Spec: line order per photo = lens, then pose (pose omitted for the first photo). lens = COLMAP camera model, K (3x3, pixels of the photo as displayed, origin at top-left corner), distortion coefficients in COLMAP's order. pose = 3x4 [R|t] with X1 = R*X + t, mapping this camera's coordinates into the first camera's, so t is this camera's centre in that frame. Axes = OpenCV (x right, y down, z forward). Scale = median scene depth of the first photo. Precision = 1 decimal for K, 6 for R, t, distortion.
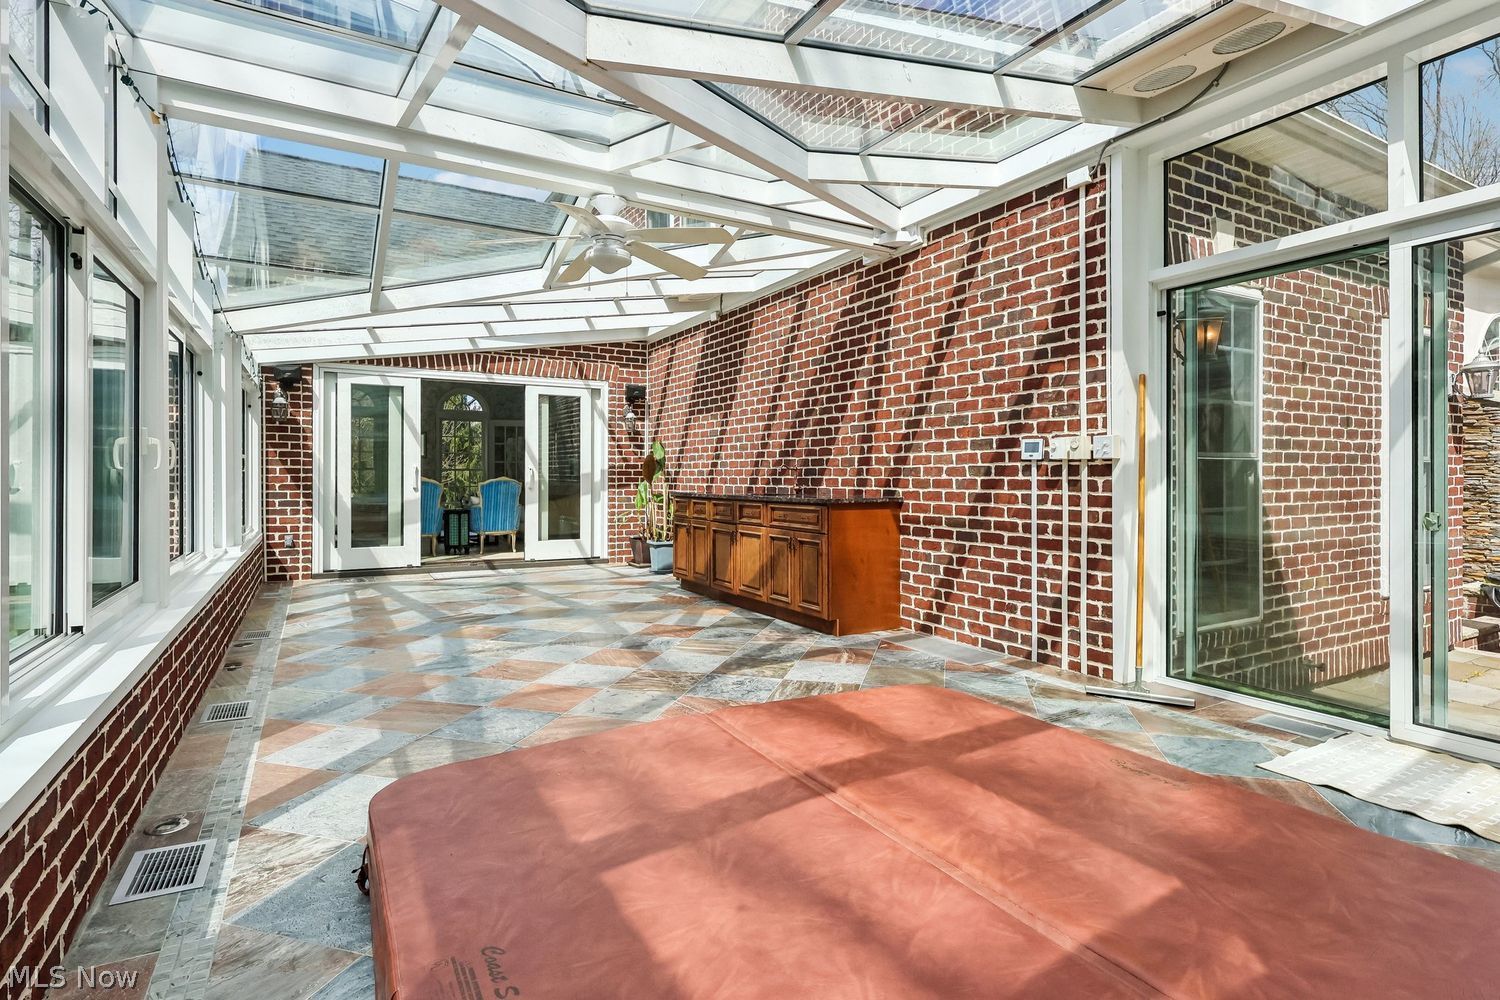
lens RADIAL K [[740.7, 0, 743.8], [0, 740.7, 475.2], [0, 0, 1]] dist [-0.000546, -0.000020]
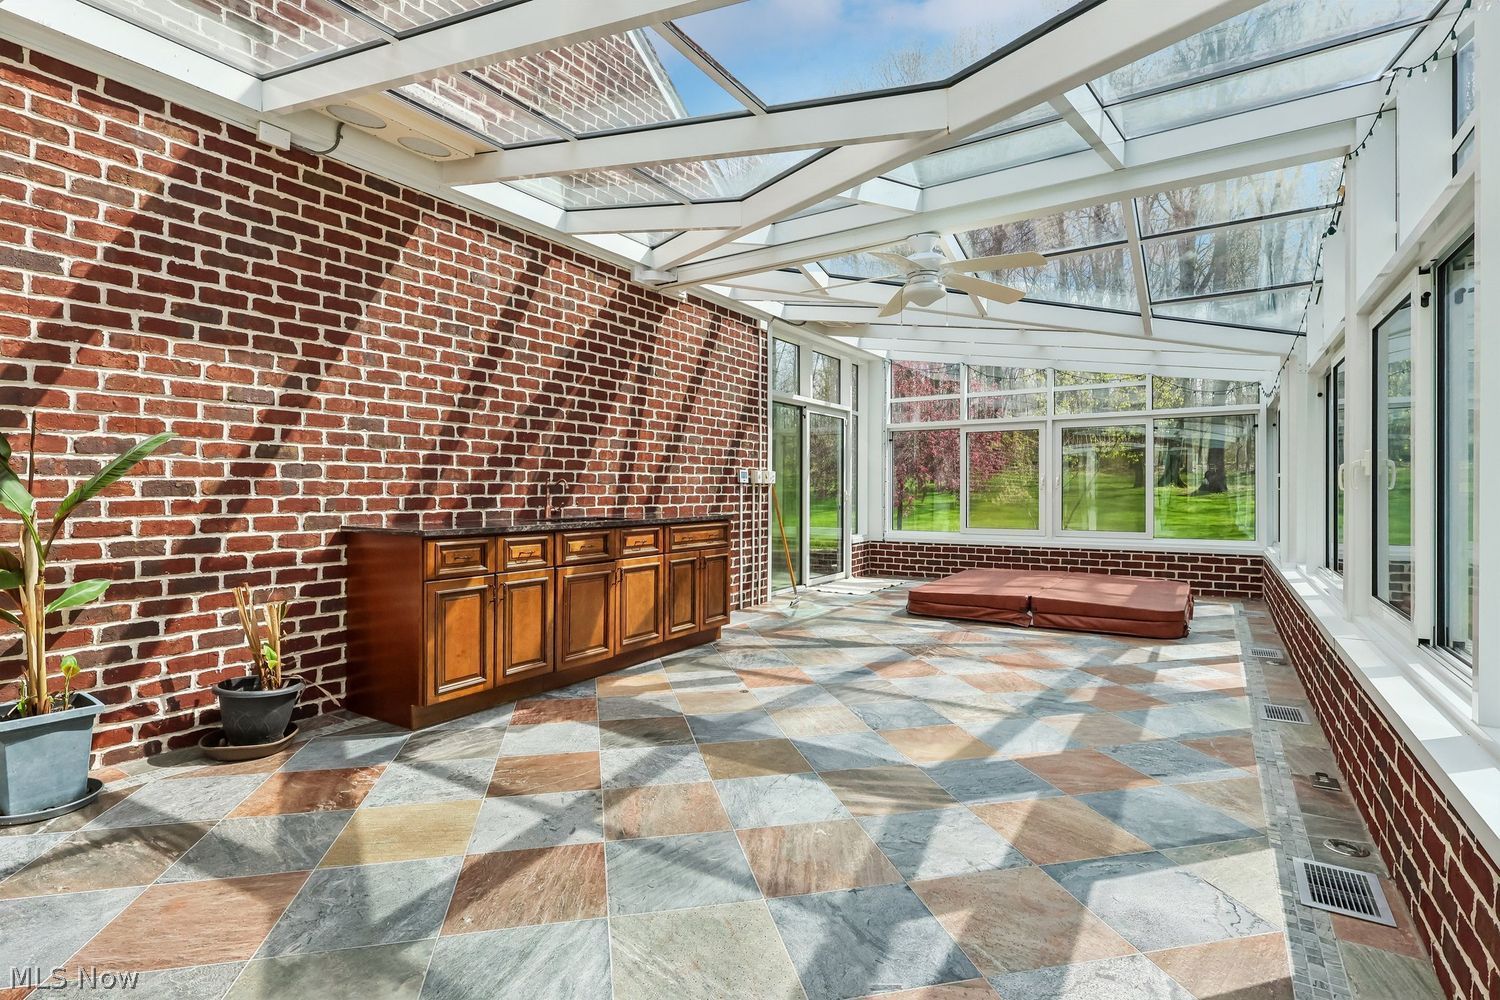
lens RADIAL K [[740.7, 0, 748.9], [0, 740.7, 493.9], [0, 0, 1]] dist [-0.000546, -0.000020]
pose [[-0.472310, -0.003092, 0.881427, -0.797609], [0.000533, 0.999993, 0.003794, -0.002358], [-0.881433, 0.002261, -0.472305, 1.355770]]
